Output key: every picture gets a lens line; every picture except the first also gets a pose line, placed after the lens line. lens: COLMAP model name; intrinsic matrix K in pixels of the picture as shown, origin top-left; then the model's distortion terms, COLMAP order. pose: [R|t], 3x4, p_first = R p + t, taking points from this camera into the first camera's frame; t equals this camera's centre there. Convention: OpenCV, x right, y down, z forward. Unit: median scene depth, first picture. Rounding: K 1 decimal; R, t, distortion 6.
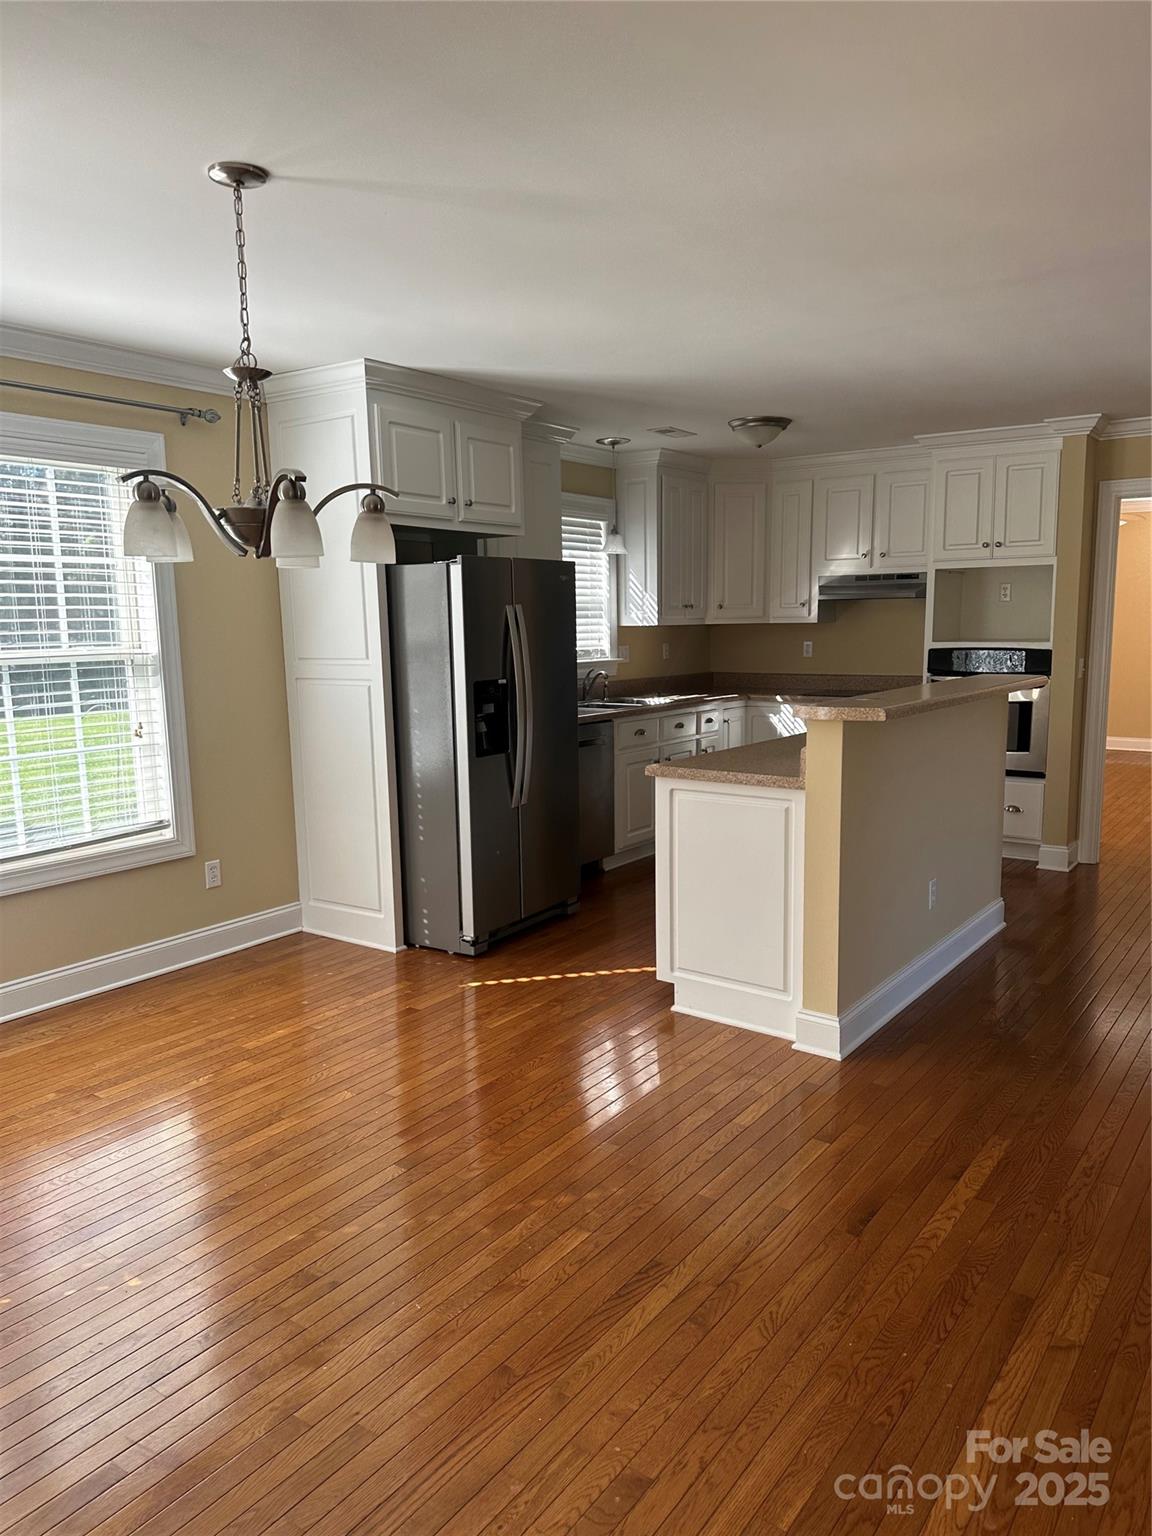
lens RADIAL K [[1080.5, 0, 587.5], [0, 1080.5, 772.3], [0, 0, 1]] dist [0.057544, -0.055158]
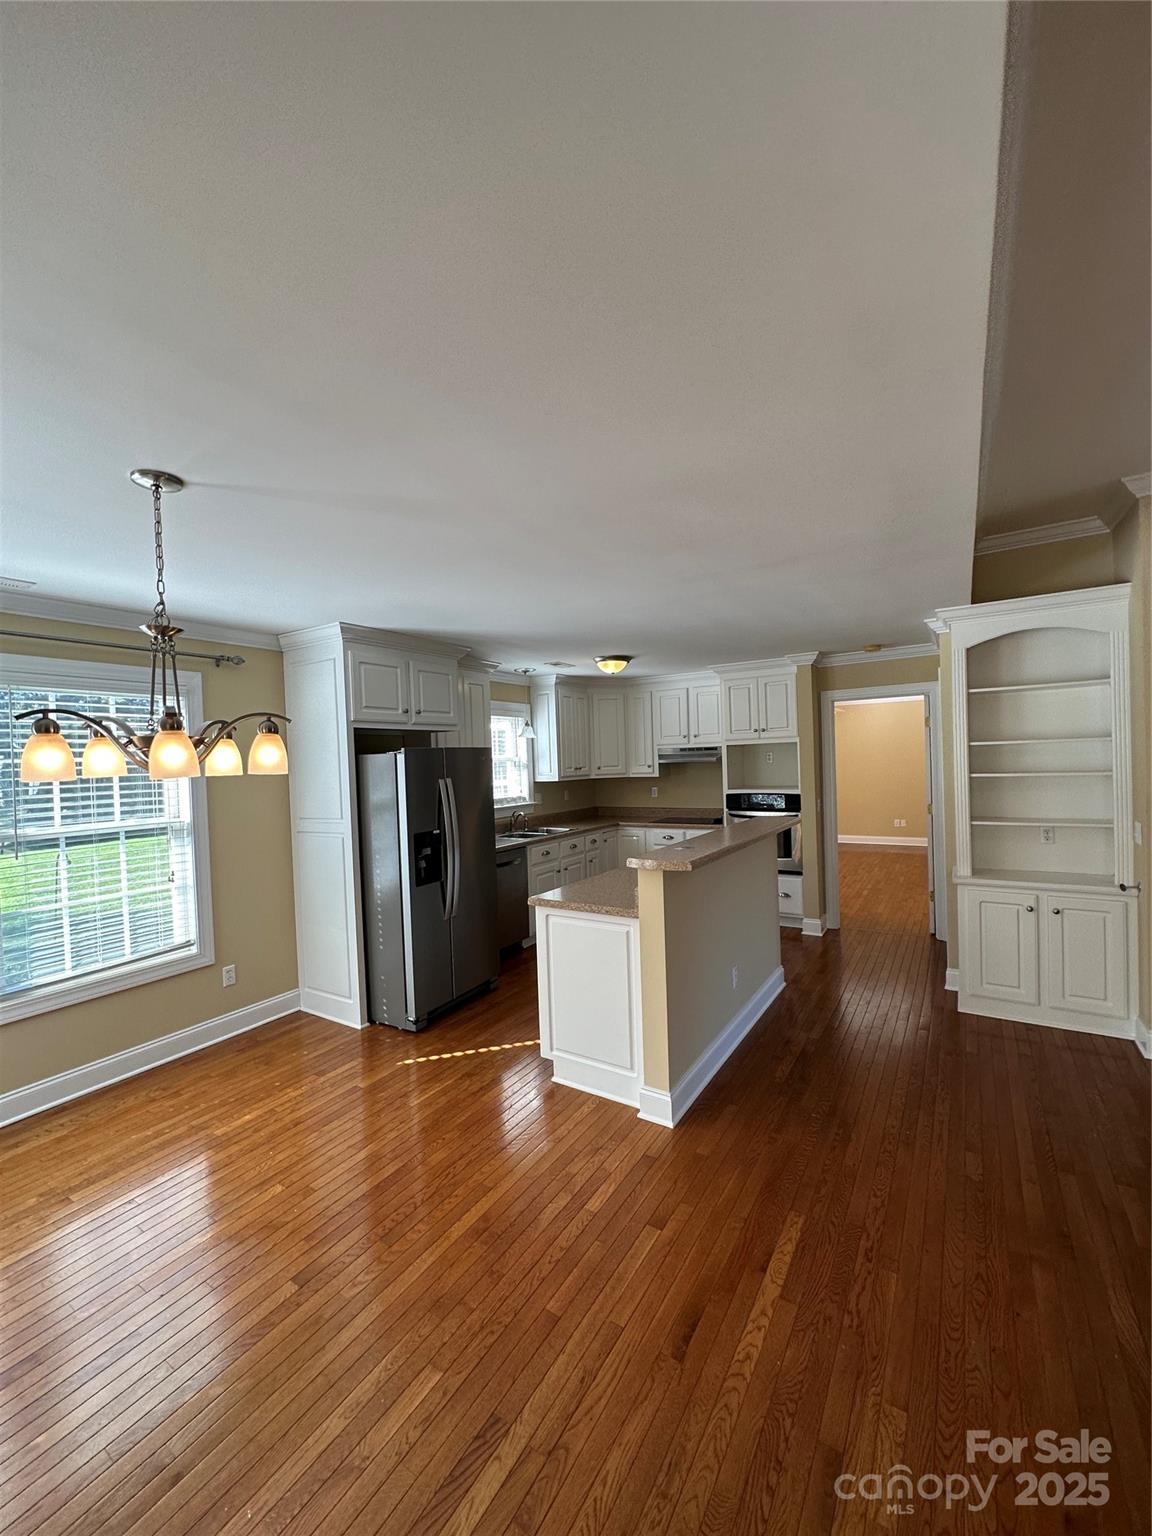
lens RADIAL K [[608.5, 0, 575.7], [0, 608.5, 766.9], [0, 0, 1]] dist [-0.003789, 0.000687]
pose [[0.998378, -0.021733, 0.052618, 0.073290], [0.028579, 0.990695, -0.133068, -0.062481], [-0.049236, 0.134356, 0.989709, 0.187155]]
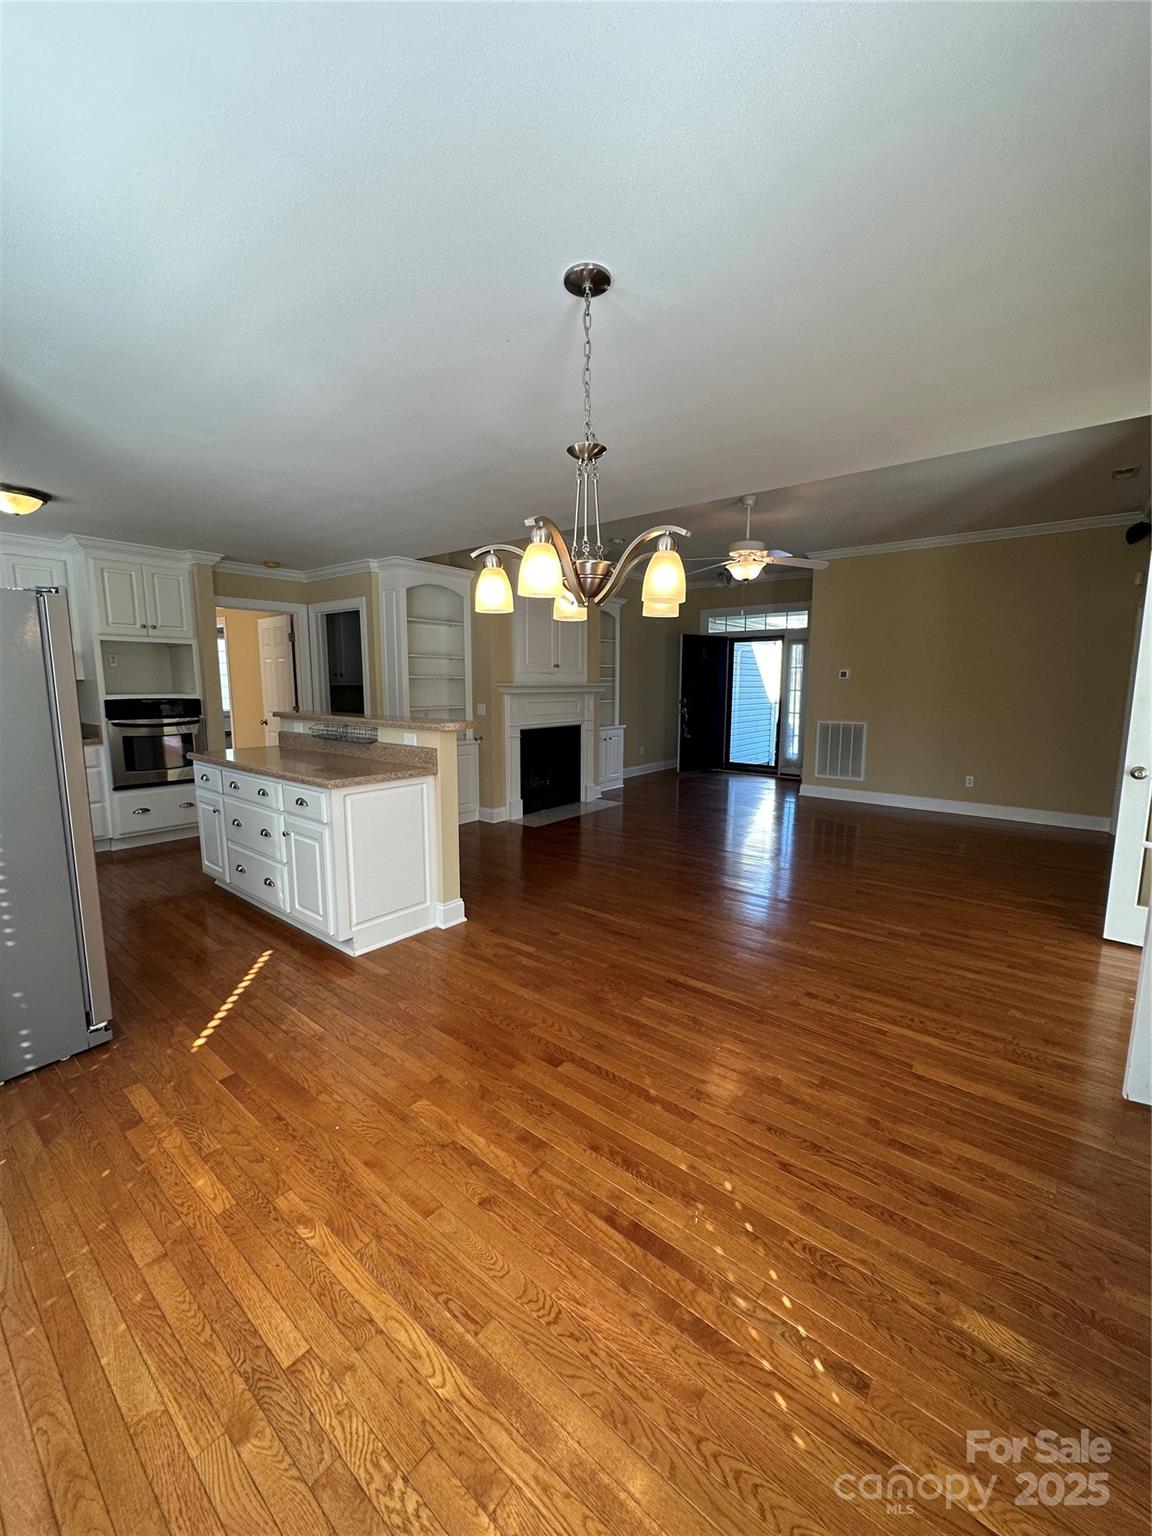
lens RADIAL K [[608.5, 0, 574.3], [0, 608.5, 772.1], [0, 0, 1]] dist [-0.003789, 0.000687]
pose [[0.059263, -0.130301, 0.989702, -0.608502], [0.136410, 0.983201, 0.121277, -0.061074], [-0.988878, 0.127818, 0.076042, 0.610166]]
